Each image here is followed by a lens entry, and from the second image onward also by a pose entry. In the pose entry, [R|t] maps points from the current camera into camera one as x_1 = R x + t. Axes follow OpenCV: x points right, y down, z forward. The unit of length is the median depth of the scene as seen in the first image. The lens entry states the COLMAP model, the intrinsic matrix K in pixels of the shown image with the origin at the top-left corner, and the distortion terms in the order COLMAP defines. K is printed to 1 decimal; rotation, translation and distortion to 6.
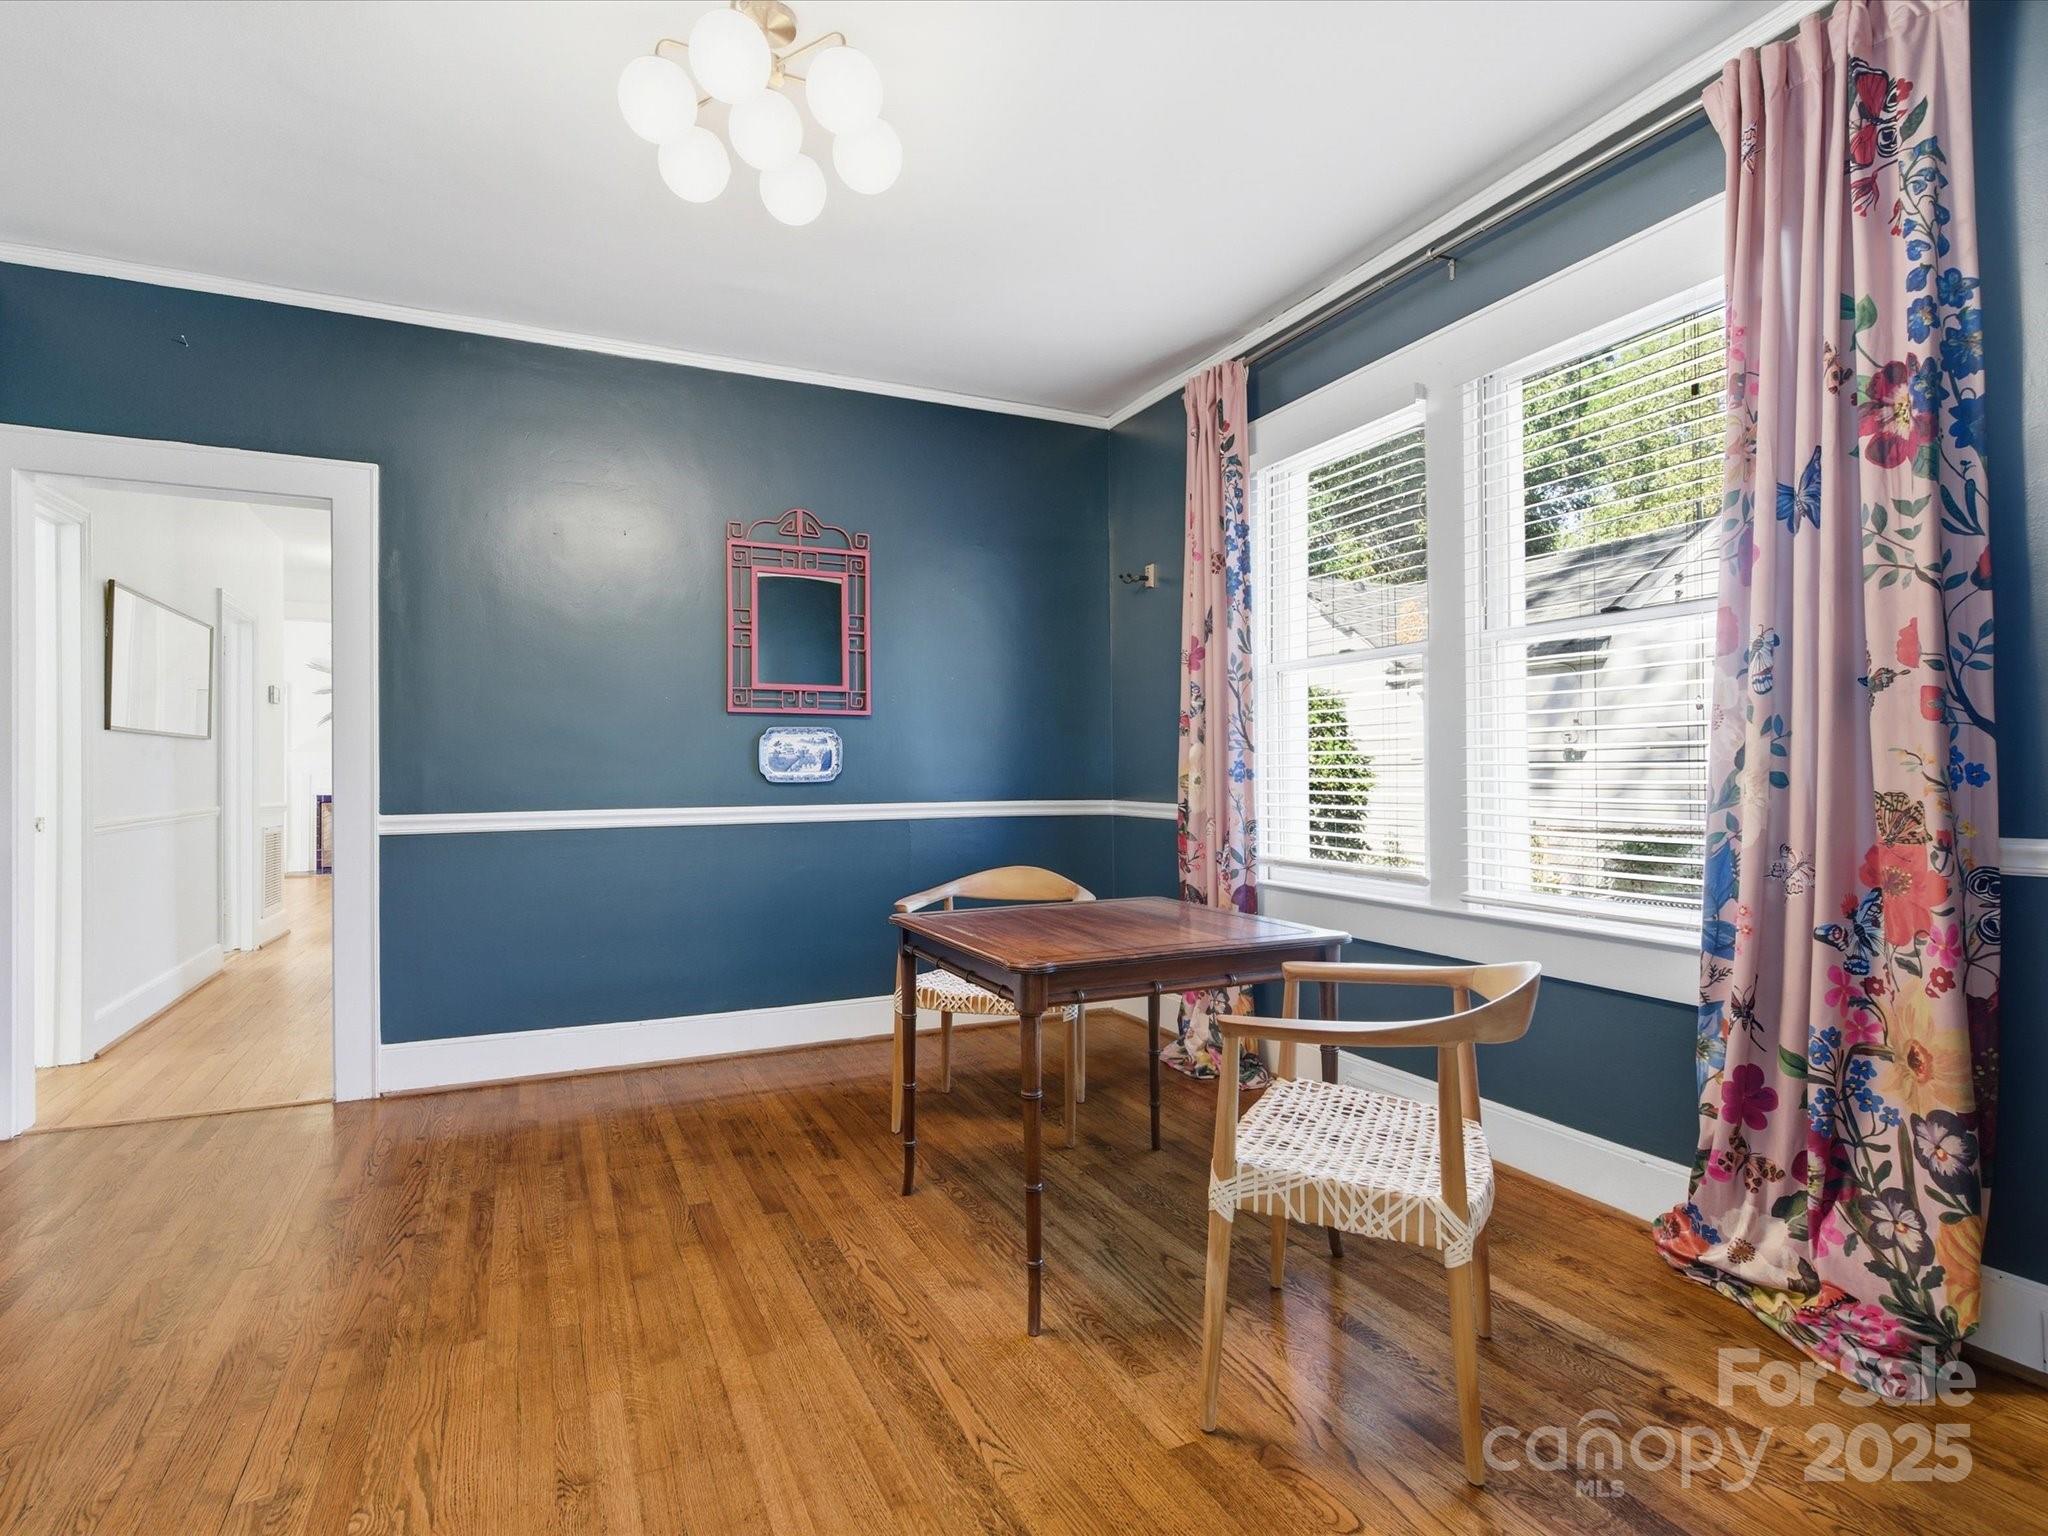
lens RADIAL K [[1052.6, 0, 1024.0], [0, 1052.6, 768.0], [0, 0, 1]] dist [0.002302, -0.001953]
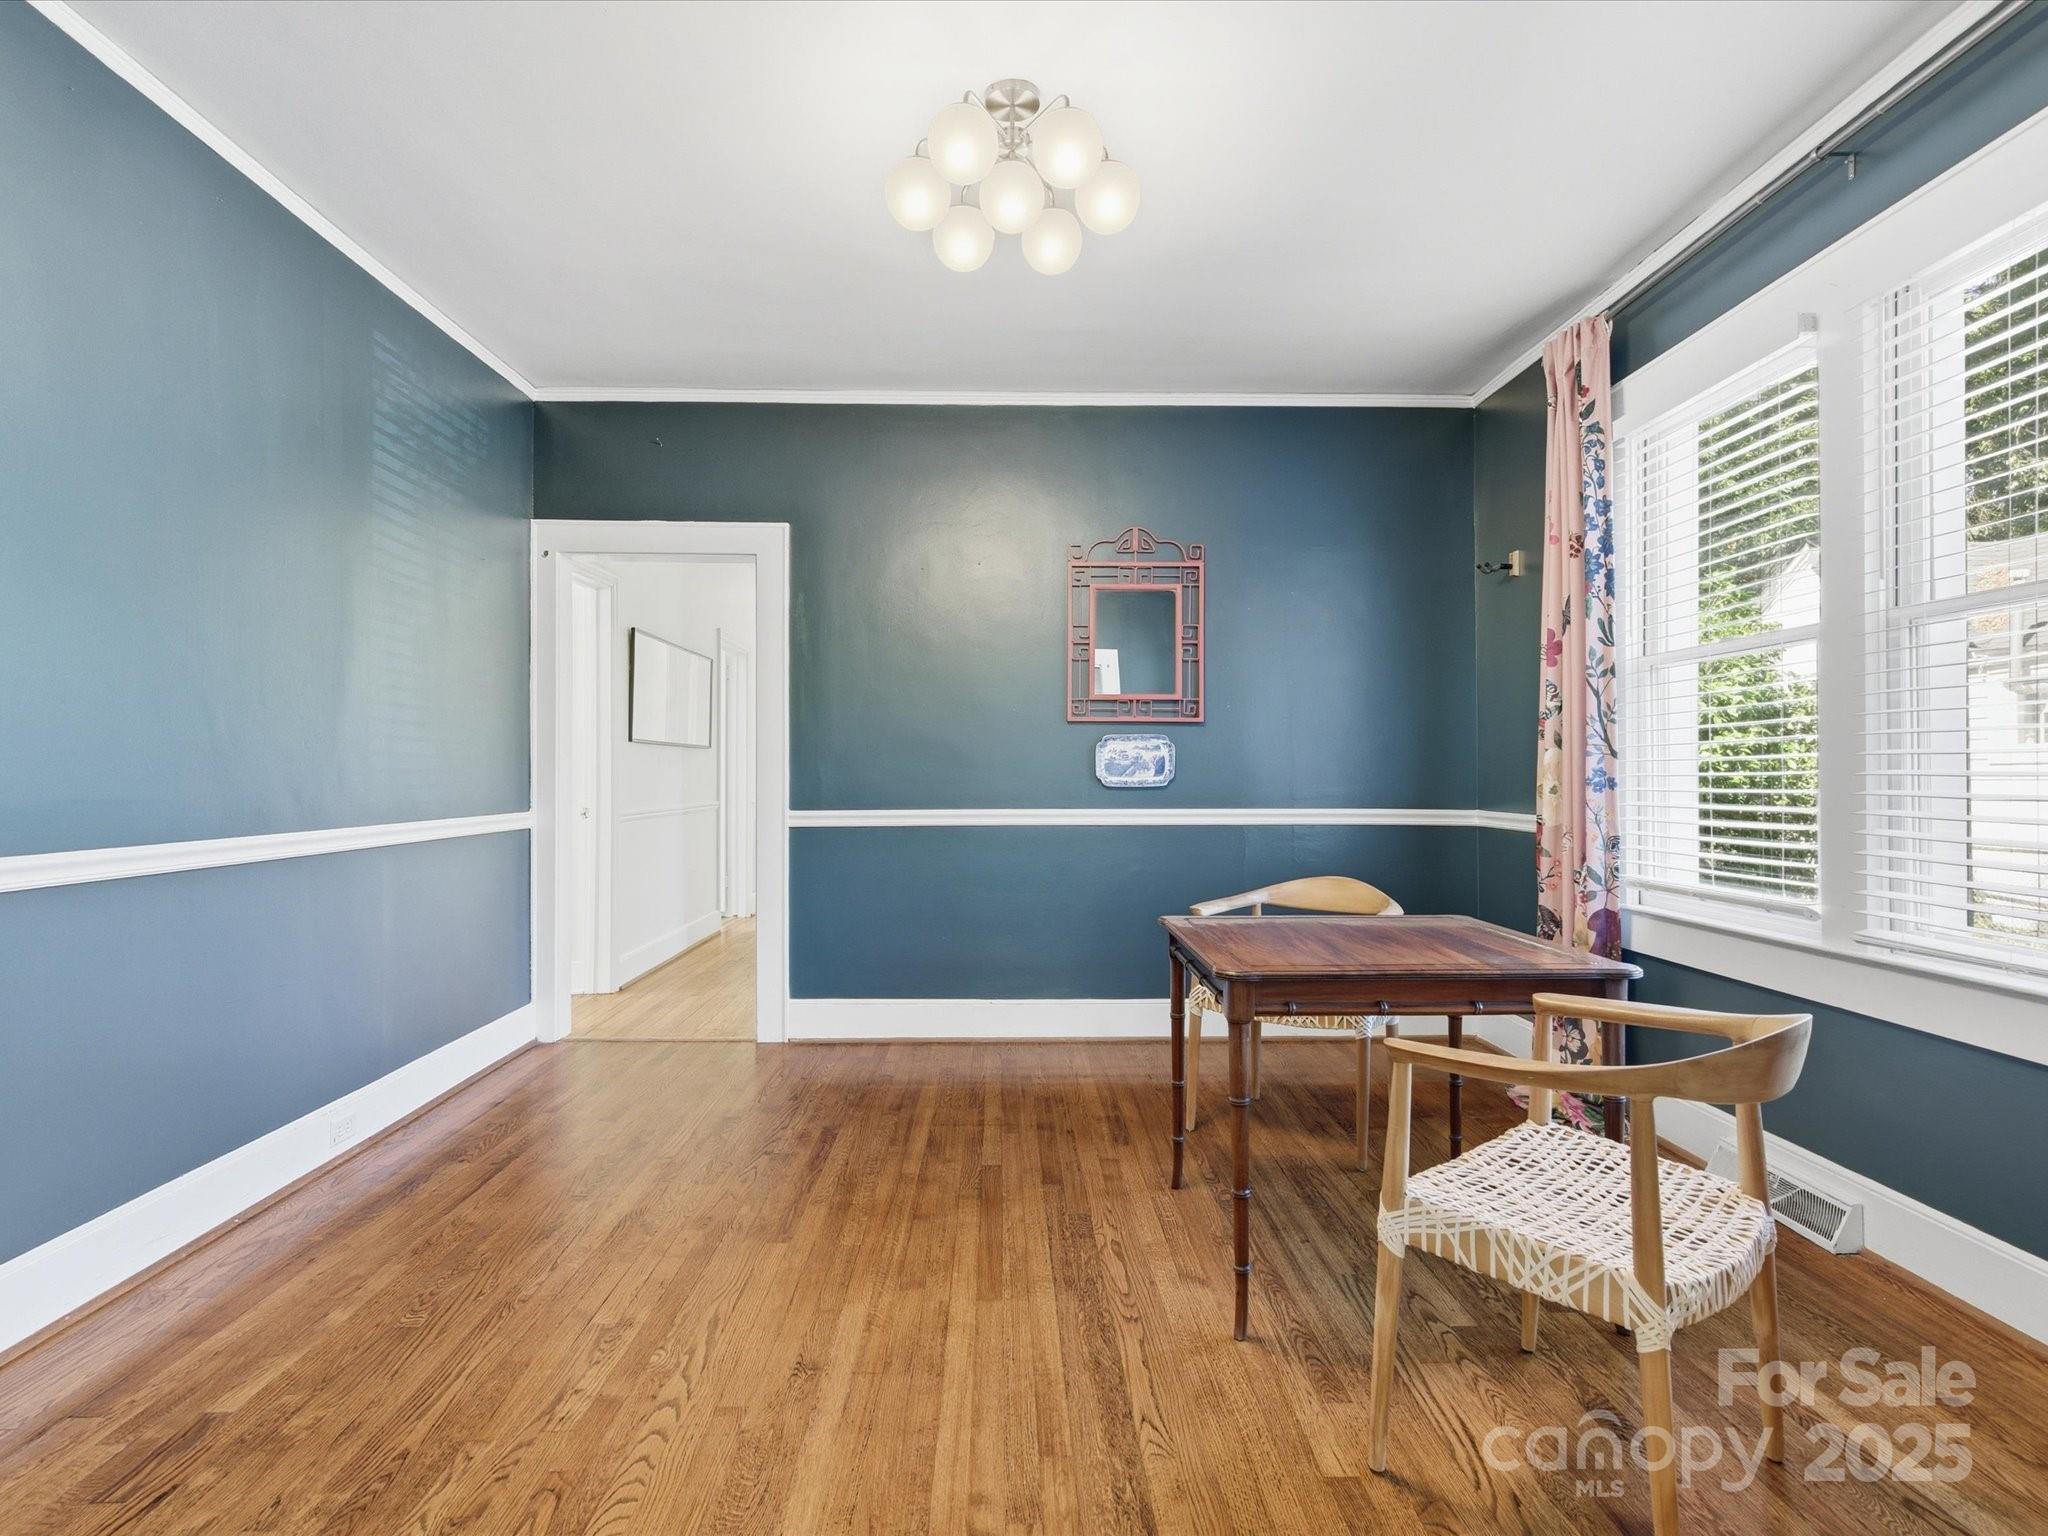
lens RADIAL K [[1049.6, 0, 1024.3], [0, 1049.6, 773.8], [0, 0, 1]] dist [-0.001589, -0.000080]
pose [[0.915678, 0.005416, -0.401875, 0.122378], [-0.004866, 0.999985, 0.002389, -0.001849], [0.401882, -0.000232, 0.915691, 0.000060]]
